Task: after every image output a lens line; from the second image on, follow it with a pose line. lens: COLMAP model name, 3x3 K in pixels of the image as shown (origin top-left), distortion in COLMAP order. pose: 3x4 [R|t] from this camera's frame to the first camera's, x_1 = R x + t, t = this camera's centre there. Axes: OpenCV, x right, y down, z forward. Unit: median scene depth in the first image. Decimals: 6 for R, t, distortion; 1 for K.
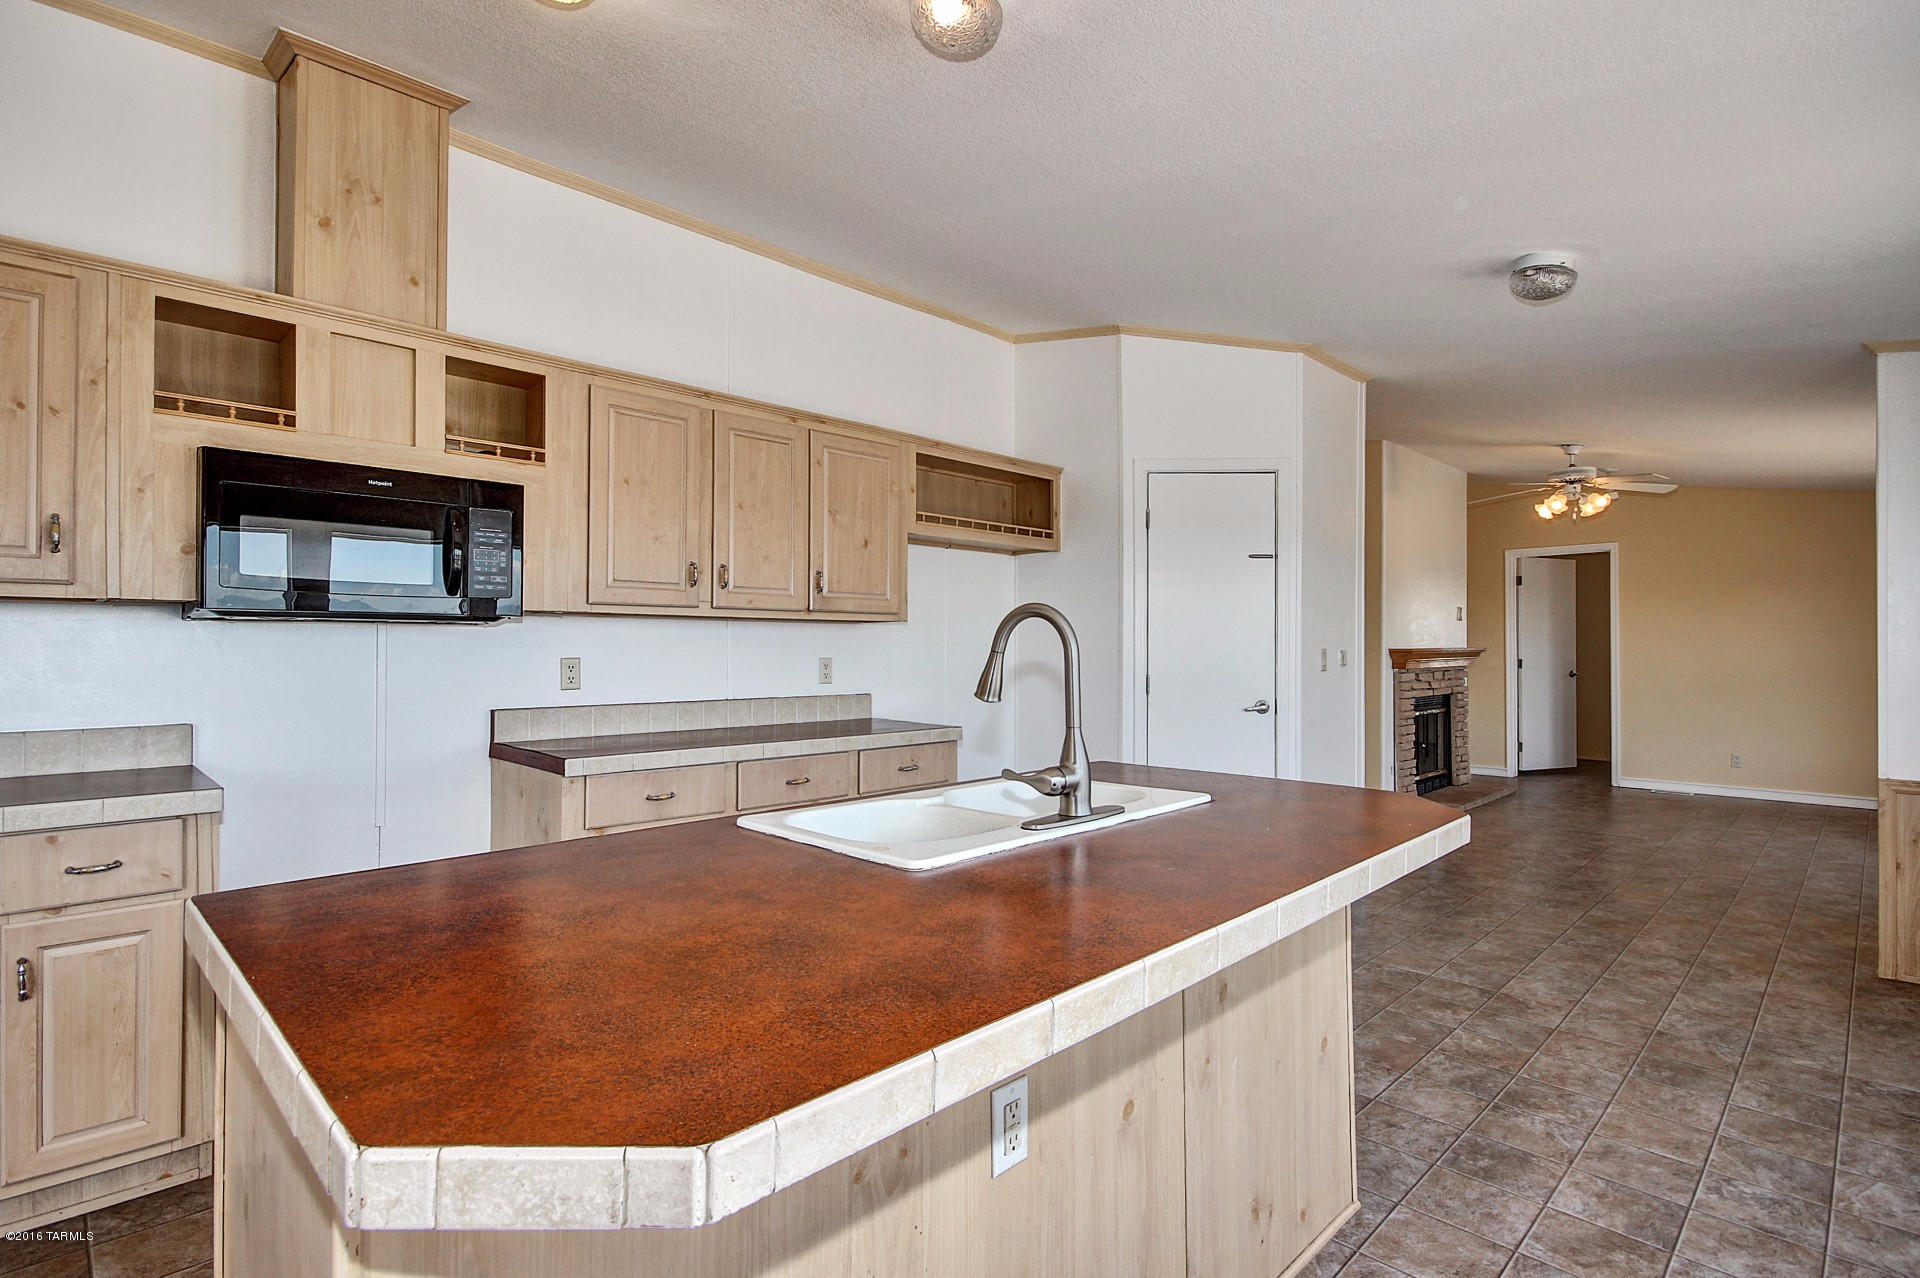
lens RADIAL K [[923.2, 0, 960.8], [0, 923.2, 634.8], [0, 0, 1]] dist [0.000541, -0.000047]
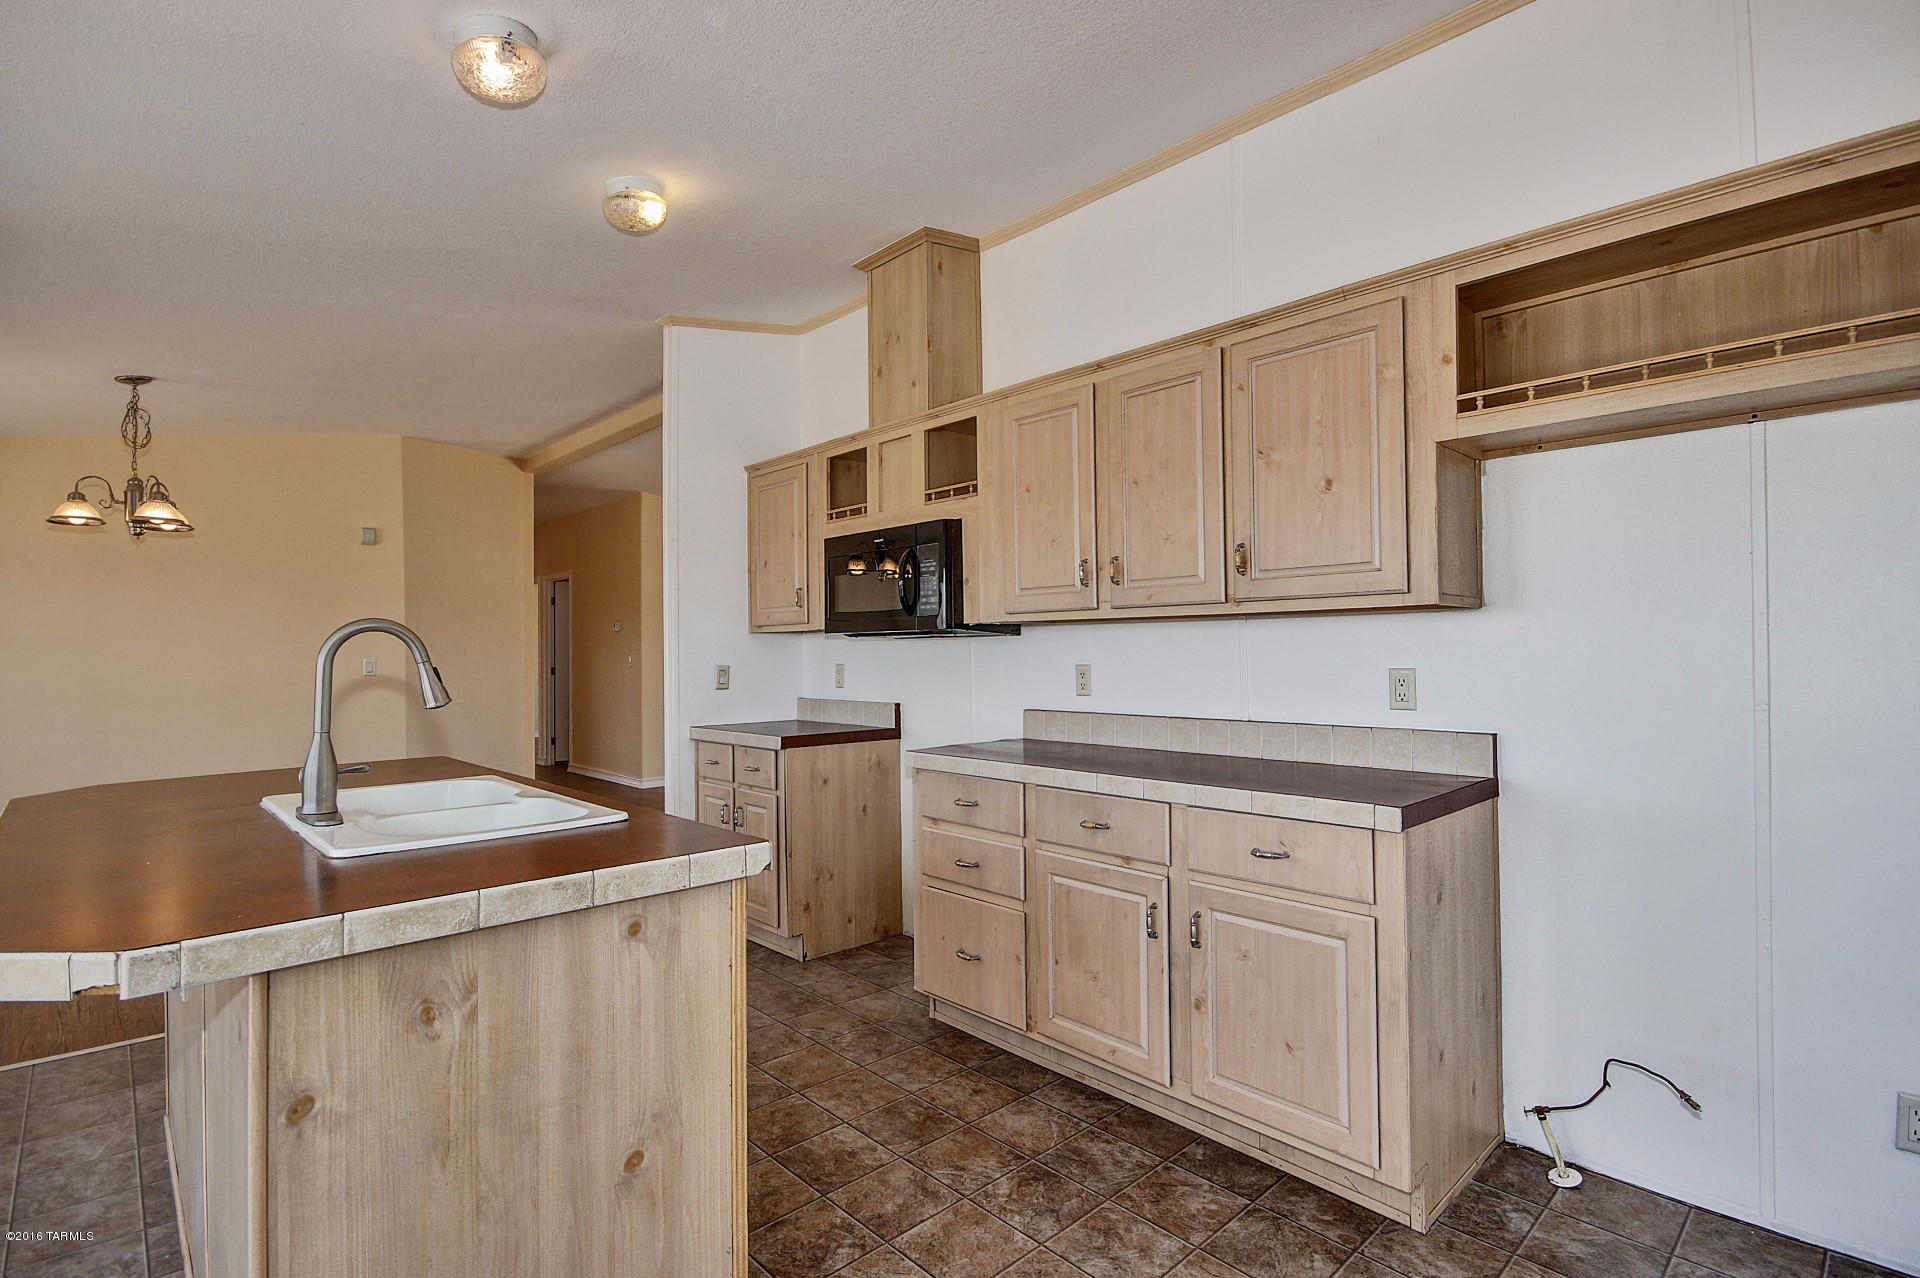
lens RADIAL K [[923.2, 0, 961.0], [0, 923.2, 655.4], [0, 0, 1]] dist [0.000541, -0.000047]
pose [[-0.022514, -0.013052, -0.999661, 0.625057], [0.012745, 0.999830, -0.013342, 0.026798], [0.999665, -0.013041, -0.022344, 0.913345]]
